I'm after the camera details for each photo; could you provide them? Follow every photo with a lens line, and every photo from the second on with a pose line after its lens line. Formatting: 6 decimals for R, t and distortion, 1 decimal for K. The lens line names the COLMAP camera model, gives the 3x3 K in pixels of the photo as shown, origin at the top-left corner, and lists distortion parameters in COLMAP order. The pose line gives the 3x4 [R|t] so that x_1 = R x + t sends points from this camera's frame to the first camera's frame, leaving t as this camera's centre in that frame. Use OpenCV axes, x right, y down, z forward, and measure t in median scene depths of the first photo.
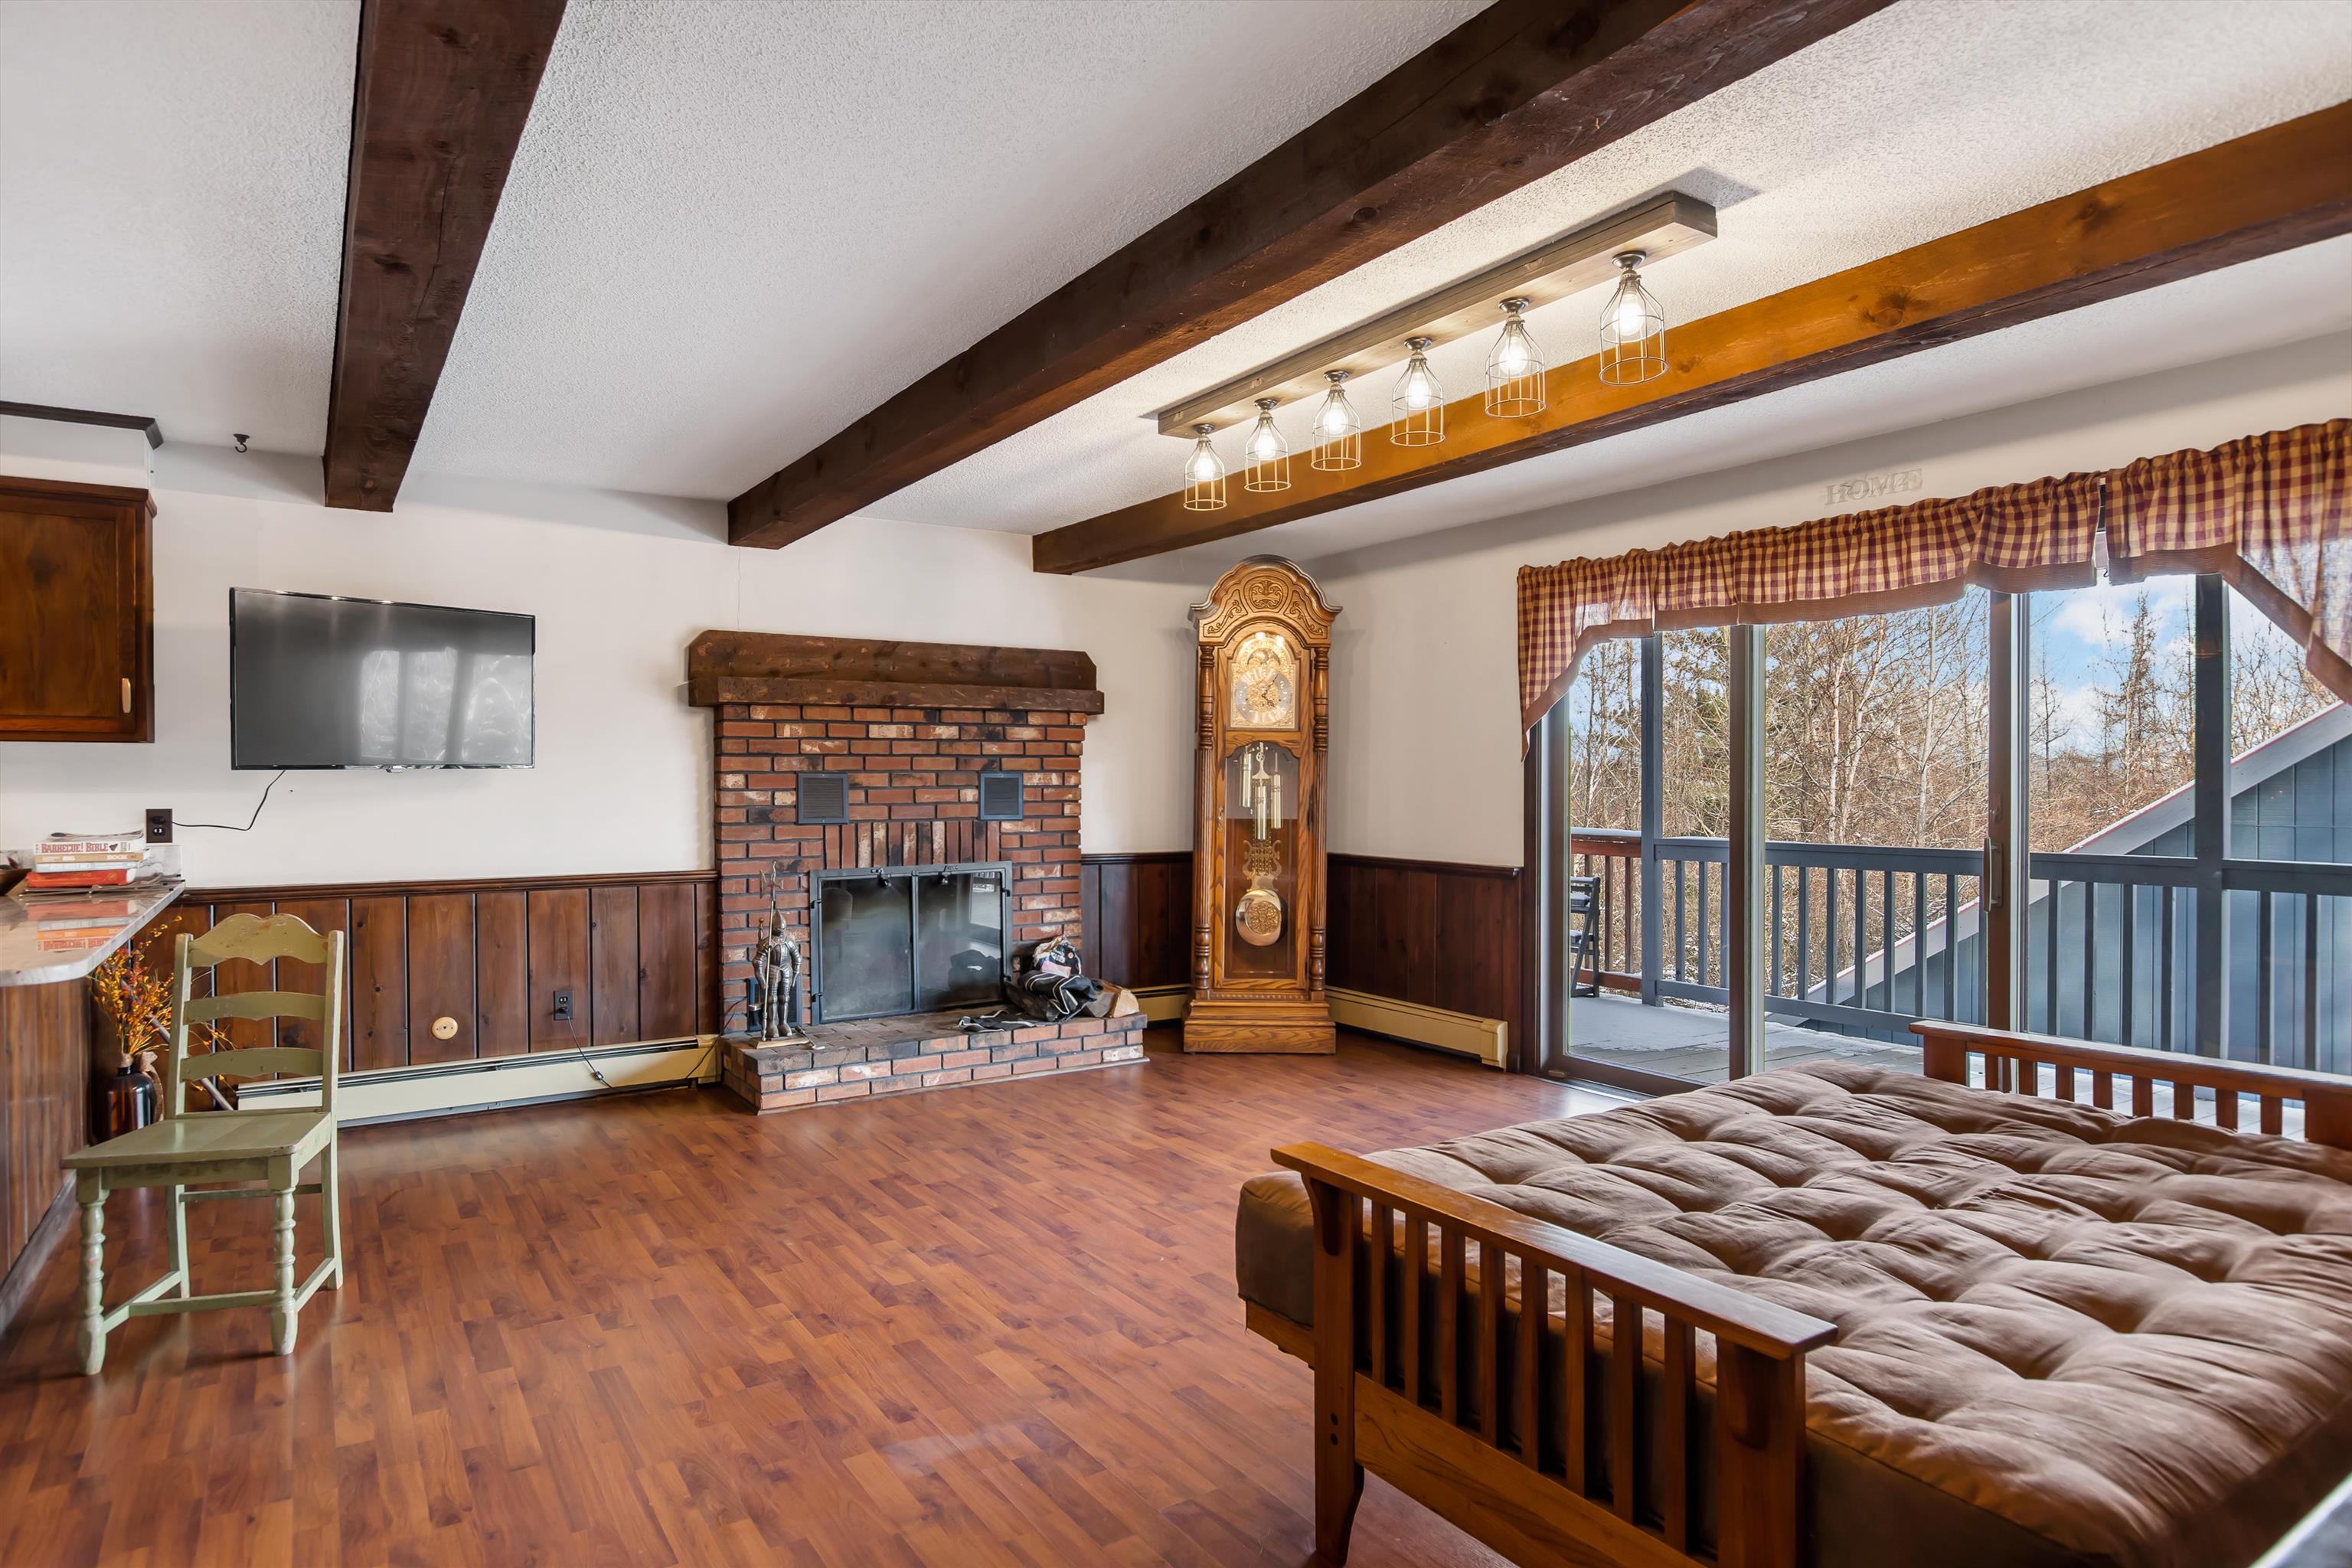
lens RADIAL K [[1276.7, 0, 1176.0], [0, 1276.7, 784.0], [0, 0, 1]] dist [-0.021175, -0.000558]
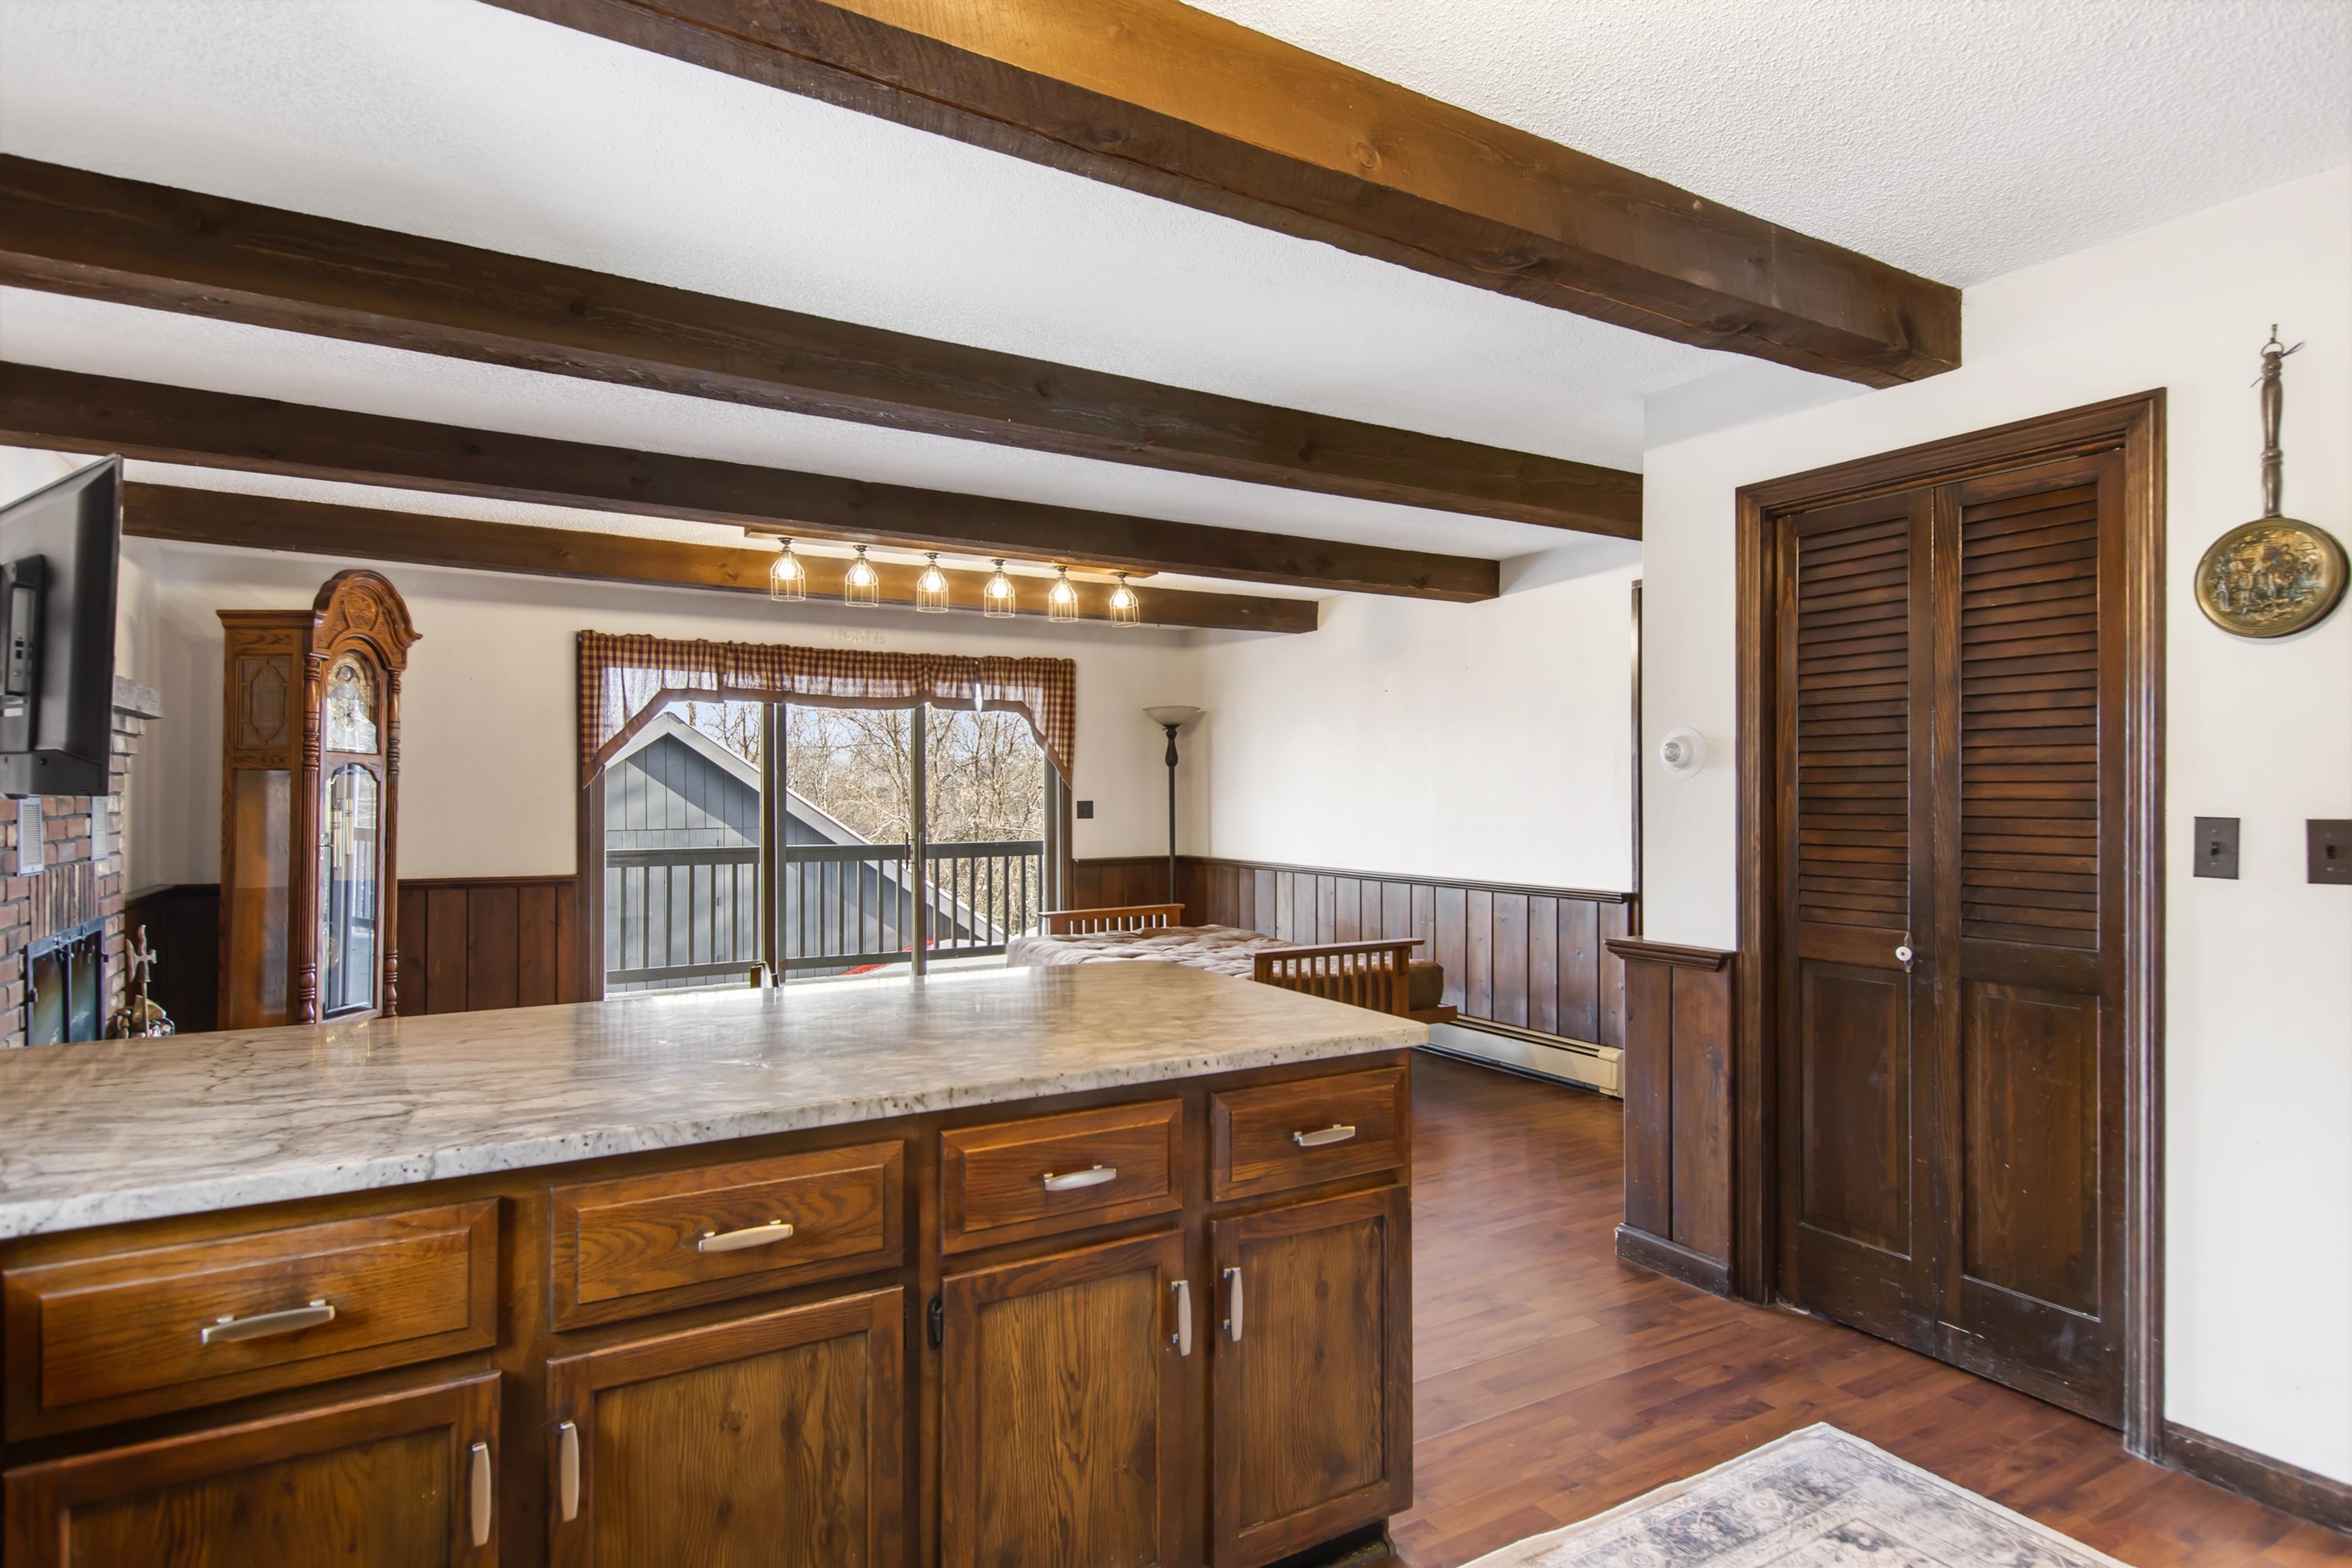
lens RADIAL K [[1244.2, 0, 1176.0], [0, 1244.2, 784.0], [0, 0, 1]] dist [-0.002434, -0.000675]
pose [[0.057689, 0.013610, 0.998242, -0.828653], [0.002119, 0.999903, -0.013755, -0.004580], [-0.998332, 0.002909, 0.057655, 0.341329]]
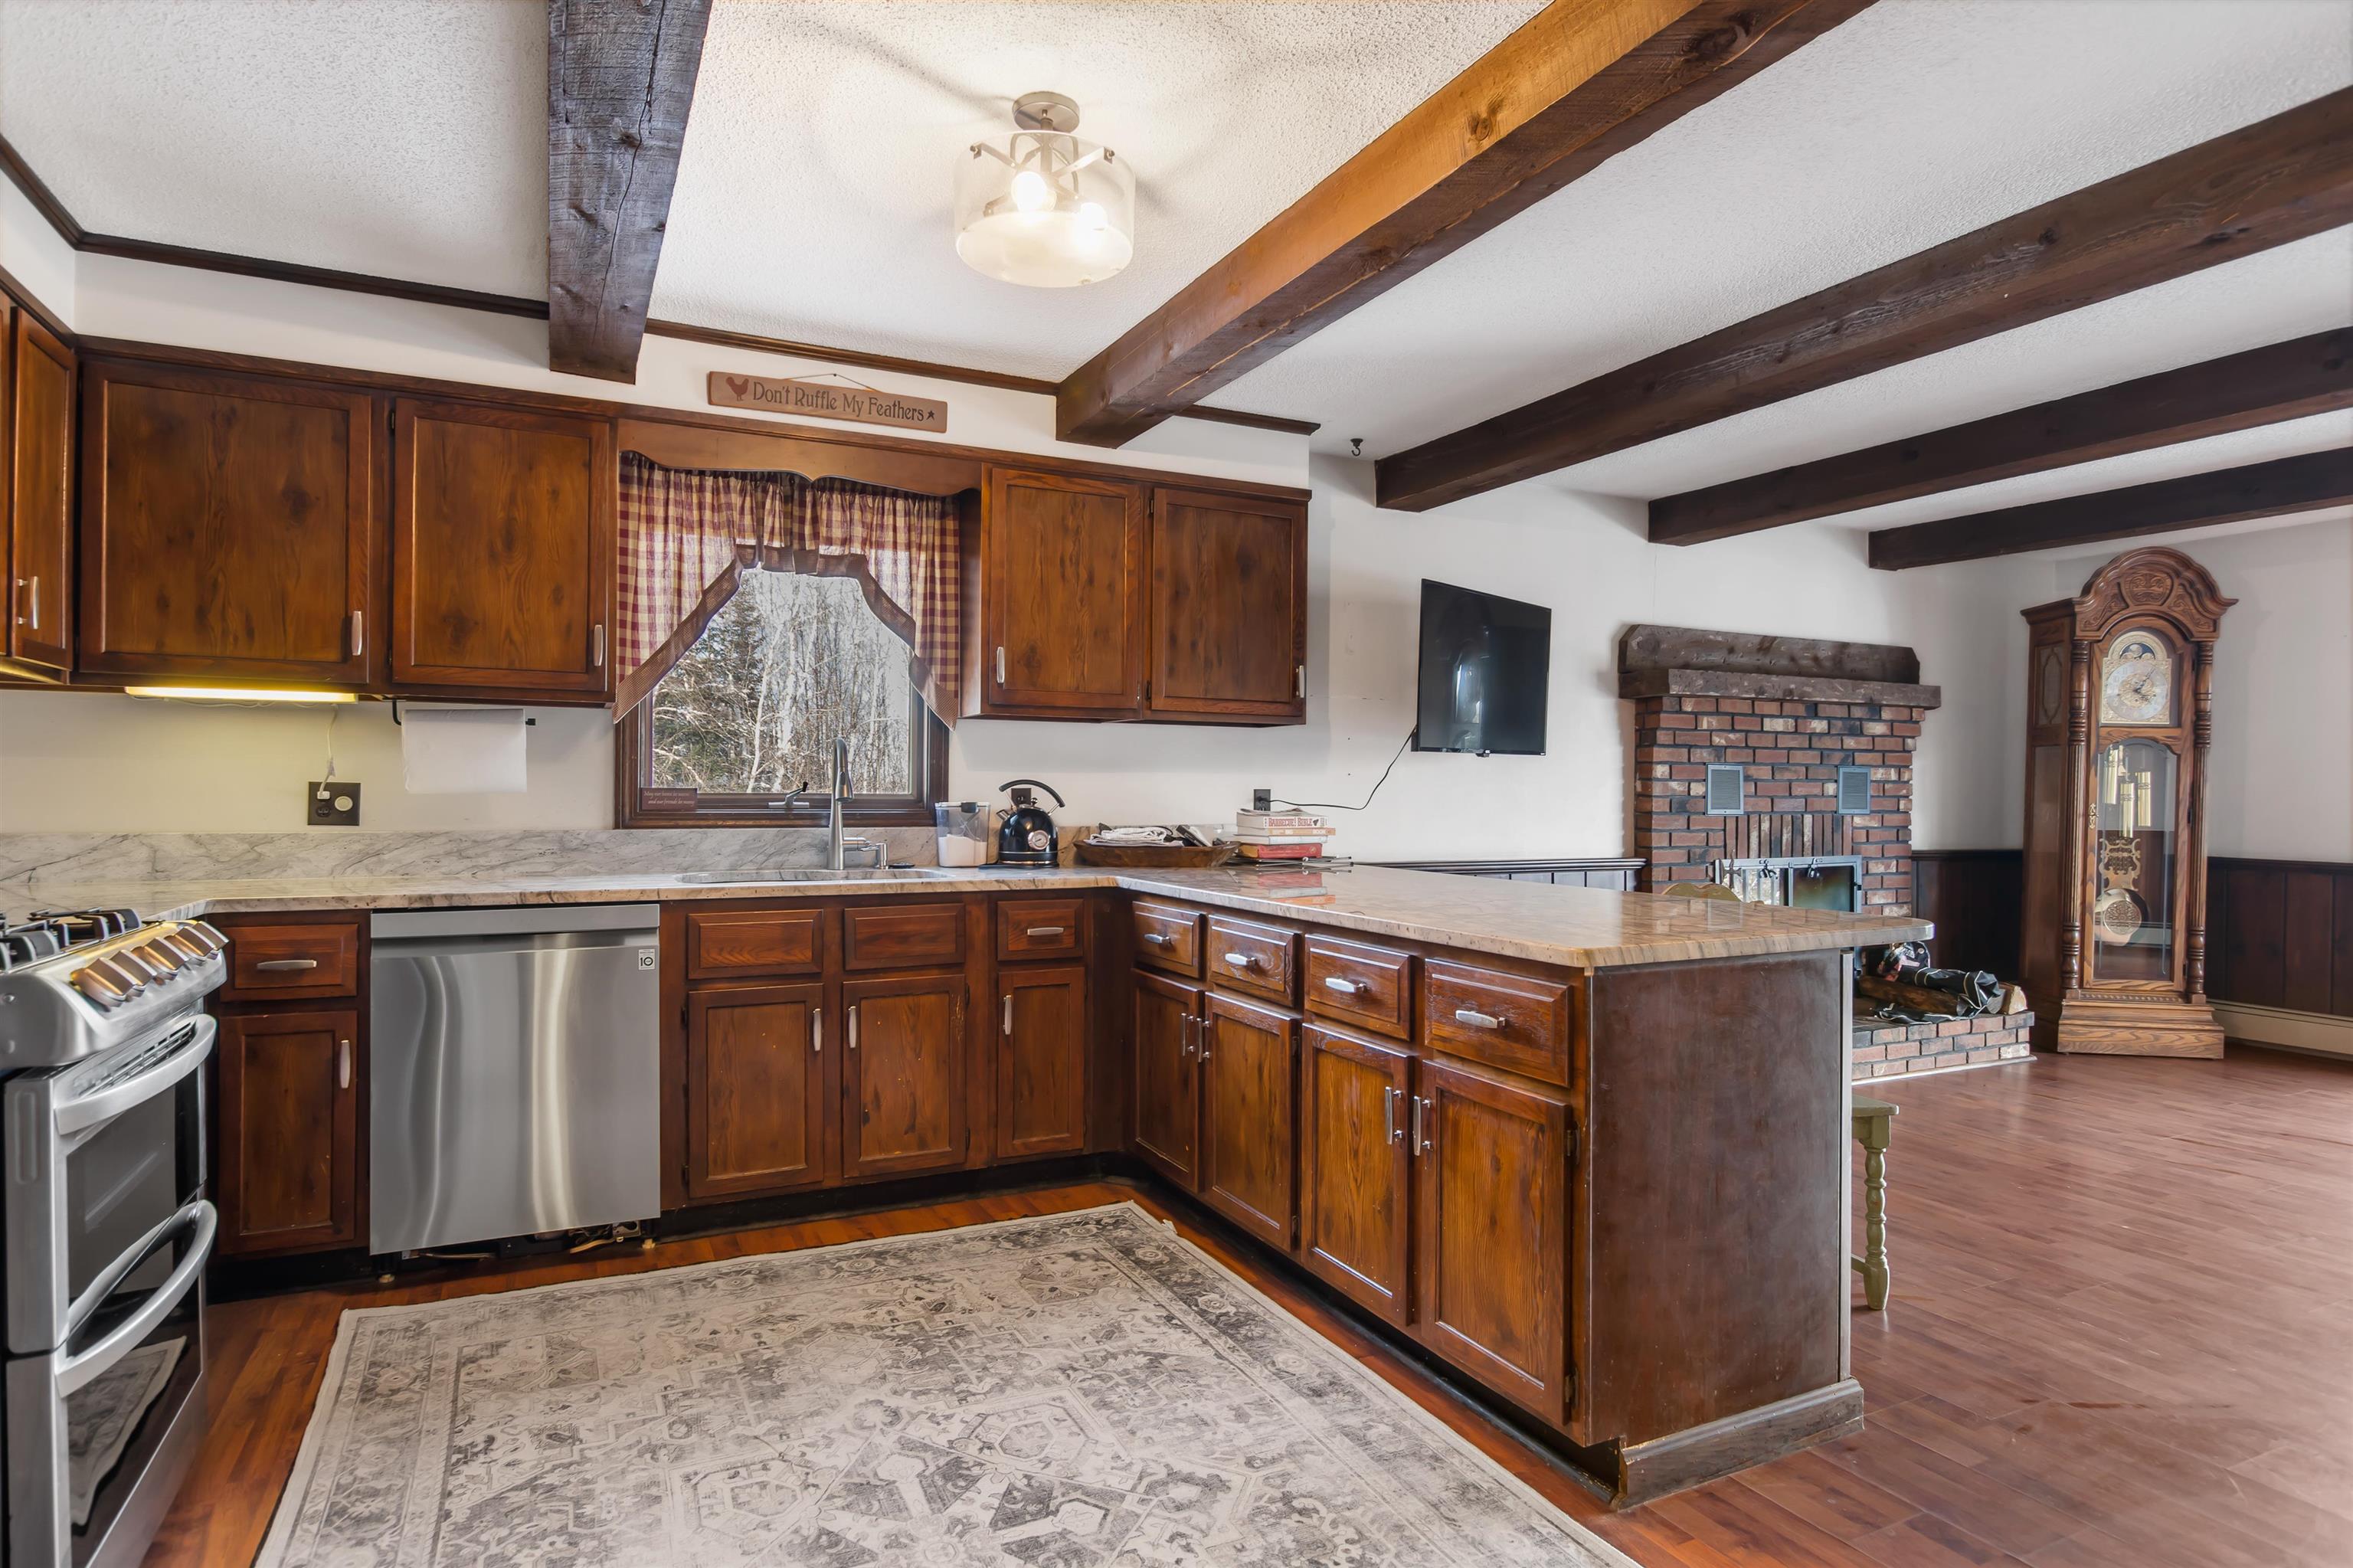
lens RADIAL K [[1244.7, 0, 1176.5], [0, 1244.7, 784.0], [0, 0, 1]] dist [-0.002434, -0.000675]
pose [[0.991758, 0.010670, -0.127682, -0.550297], [-0.011520, 0.999916, -0.005919, 0.016638], [0.127609, 0.007341, 0.991797, -0.041096]]
